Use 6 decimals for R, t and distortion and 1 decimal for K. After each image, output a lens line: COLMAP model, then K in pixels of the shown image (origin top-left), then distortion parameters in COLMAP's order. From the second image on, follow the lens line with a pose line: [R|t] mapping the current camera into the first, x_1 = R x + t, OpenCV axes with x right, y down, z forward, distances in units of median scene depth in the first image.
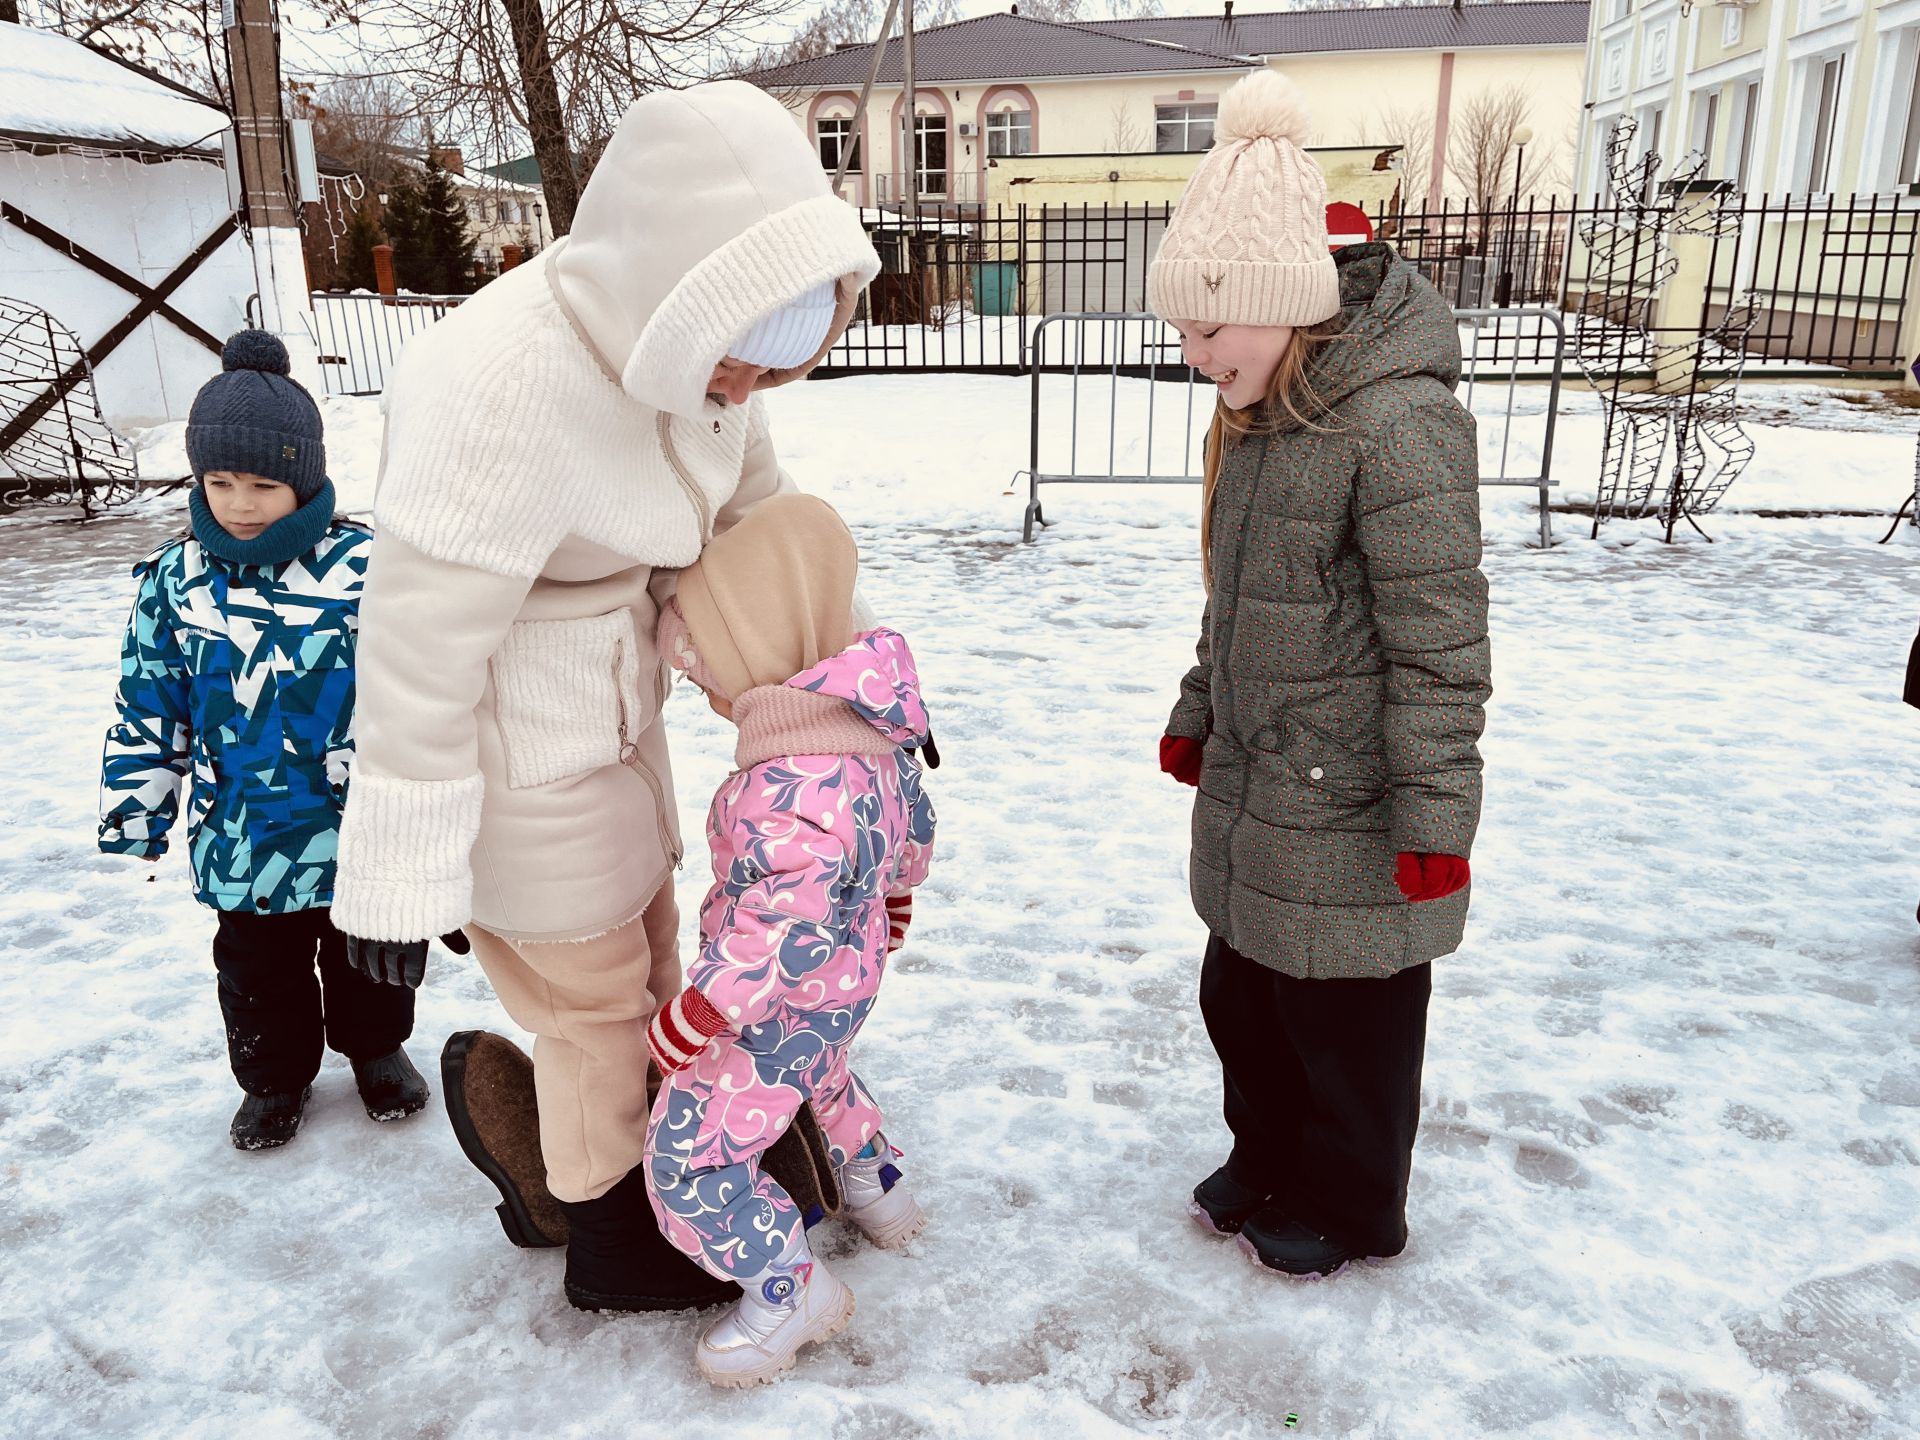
lens RADIAL K [[1390.6, 0, 960.0], [0, 1390.6, 720.0], [0, 0, 1]] dist [0.081925, -0.129472]
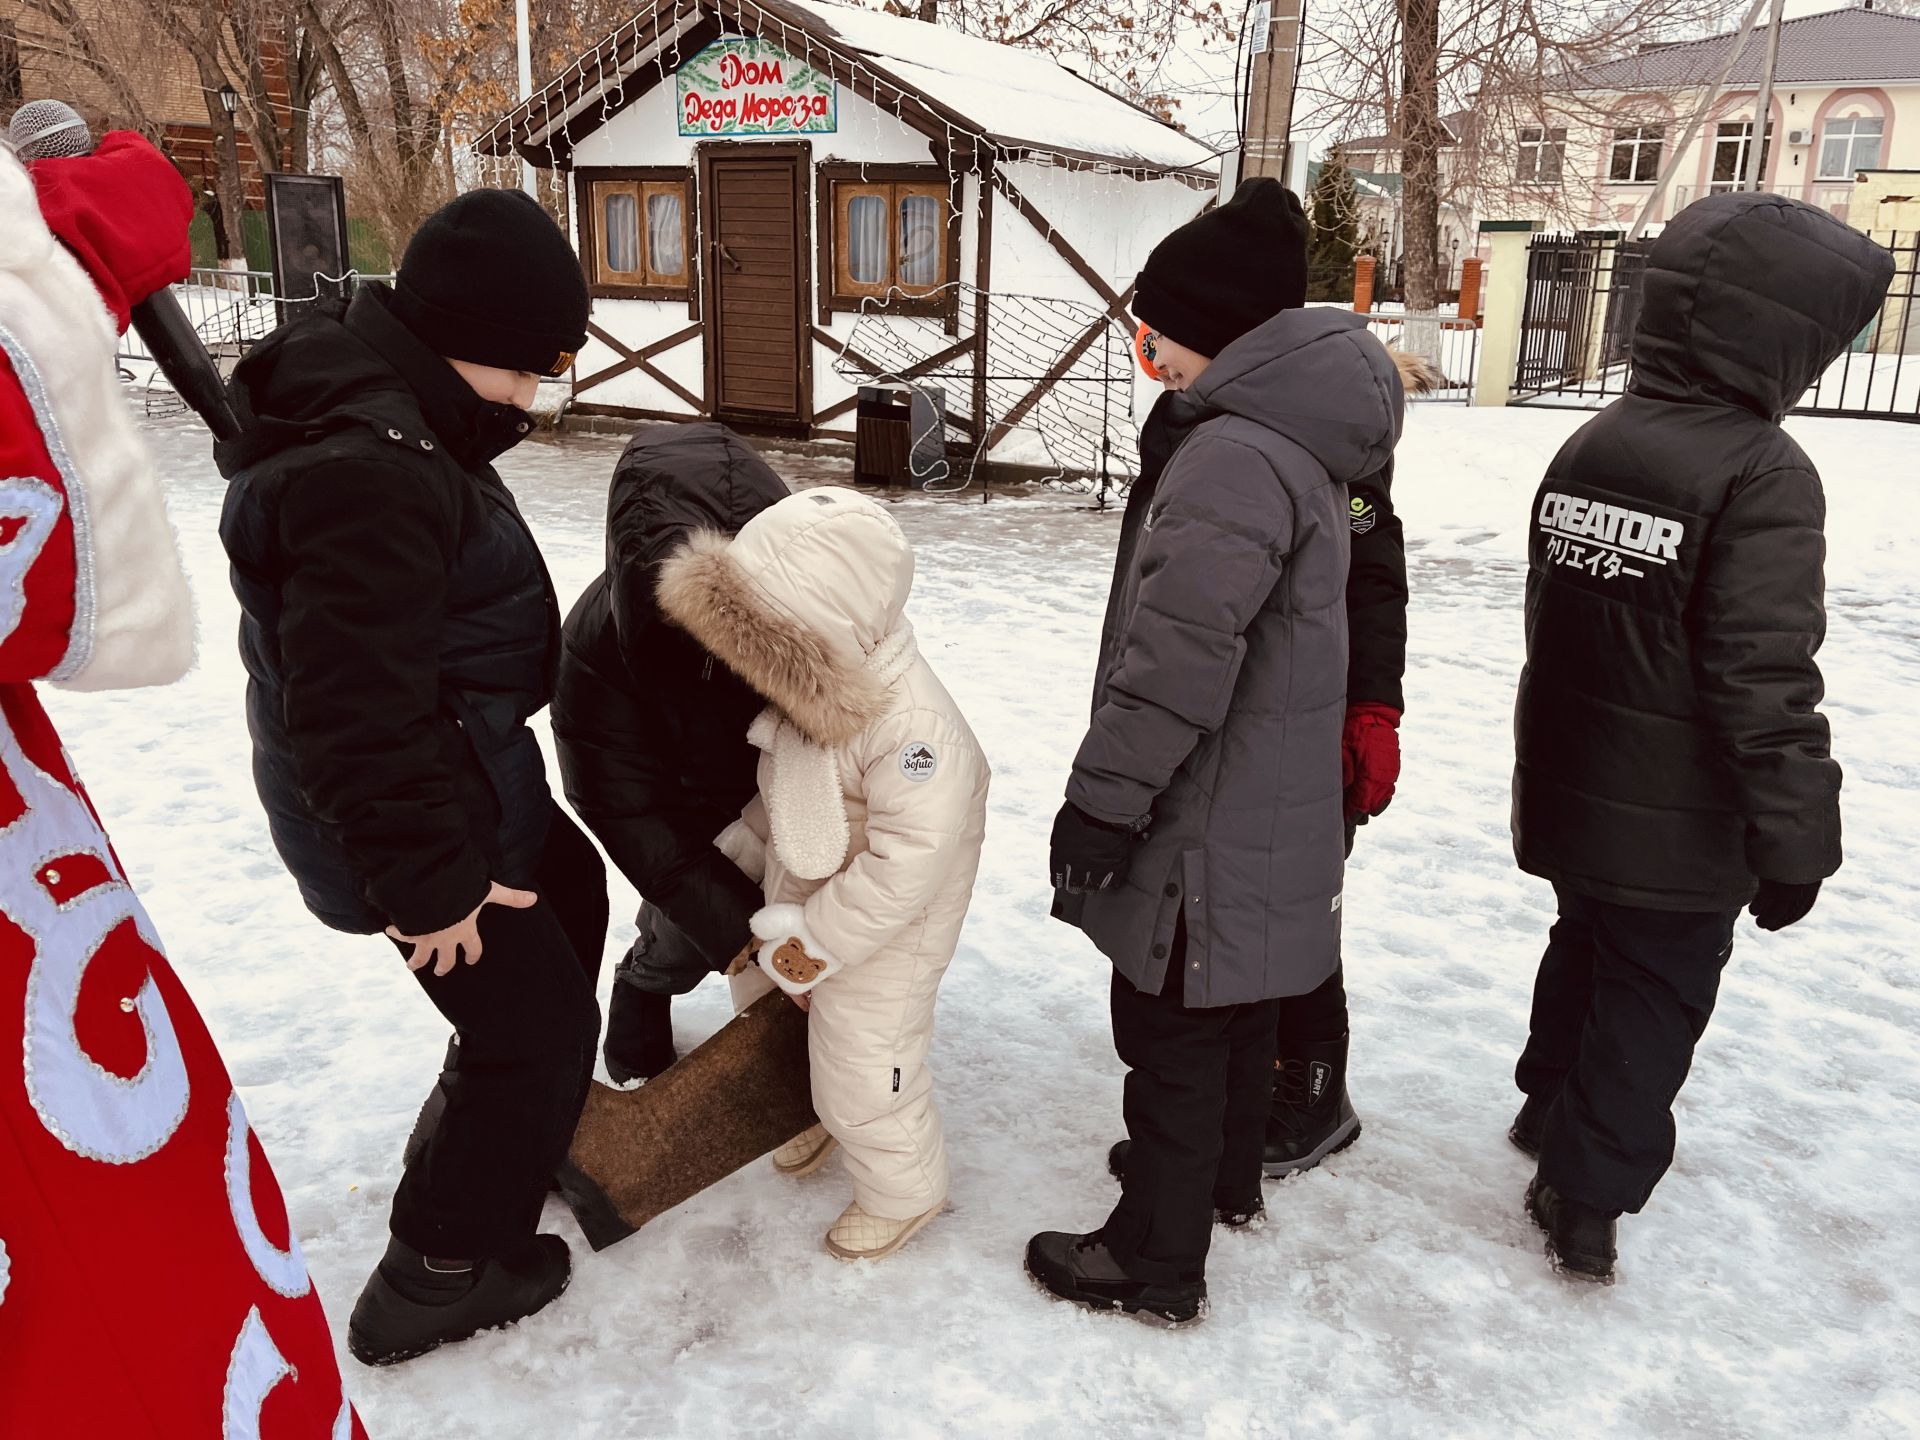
lens RADIAL K [[1482.5, 0, 962.3], [0, 1482.5, 684.8], [0, 0, 1]] dist [0.065289, -0.117356]
pose [[0.900515, 0.145534, -0.409748, -0.172012], [-0.163973, 0.986414, -0.010015, 0.016248], [0.402723, 0.076206, 0.912144, -0.062630]]
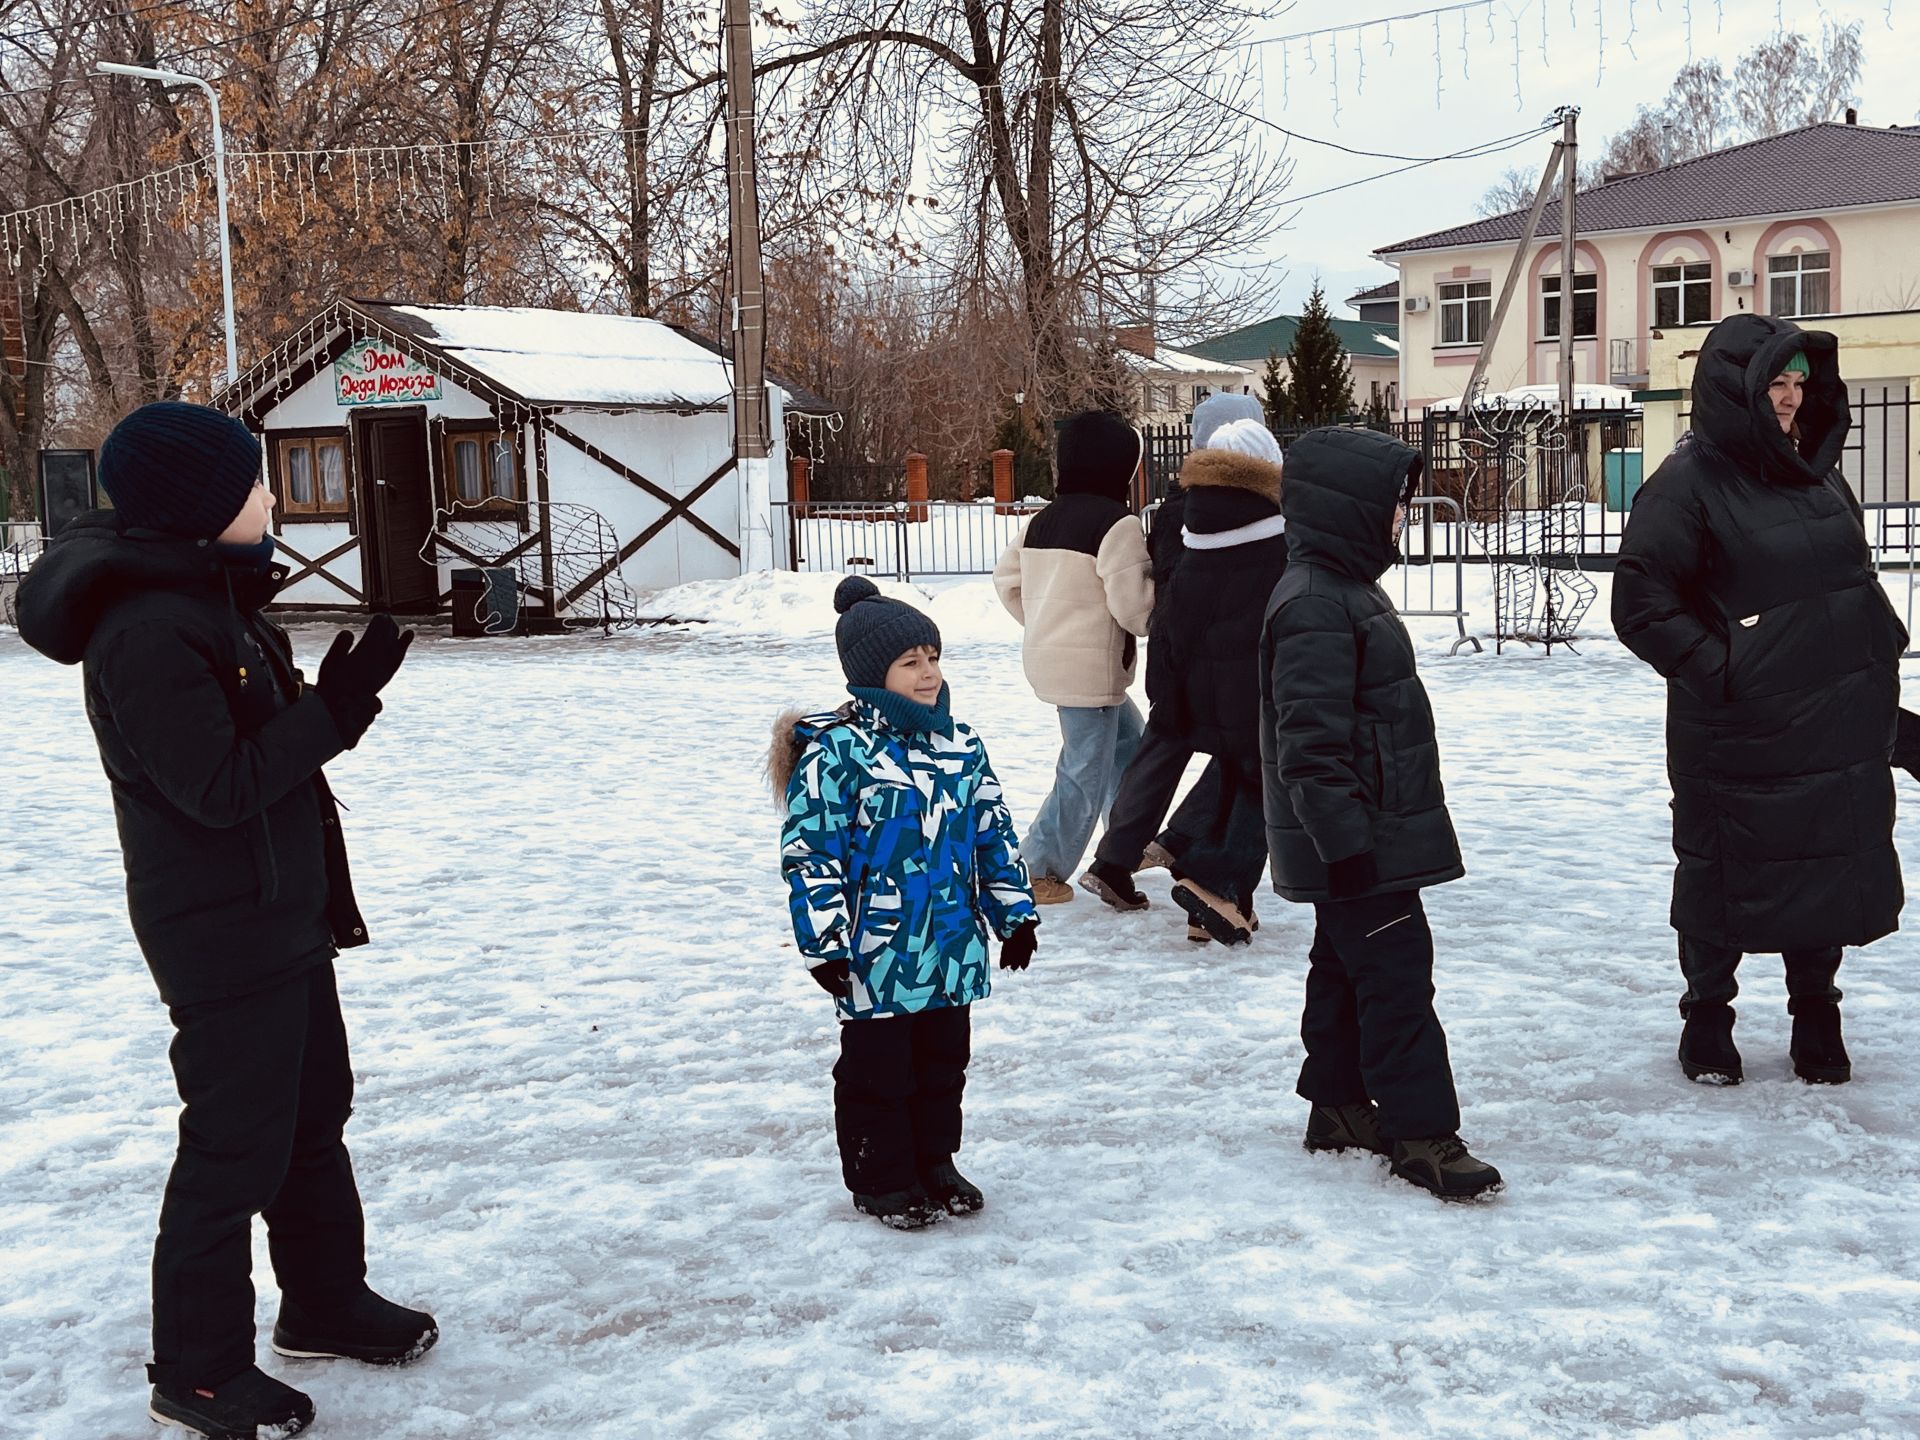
lens RADIAL K [[2130.8, 0, 965.9], [0, 2130.8, 728.0], [0, 0, 1]] dist [0.000448, -0.013271]
pose [[0.907515, 0.028084, -0.419080, 0.589260], [-0.104920, 0.981289, -0.161445, 0.233951], [0.406705, 0.190484, 0.893480, -0.752005]]
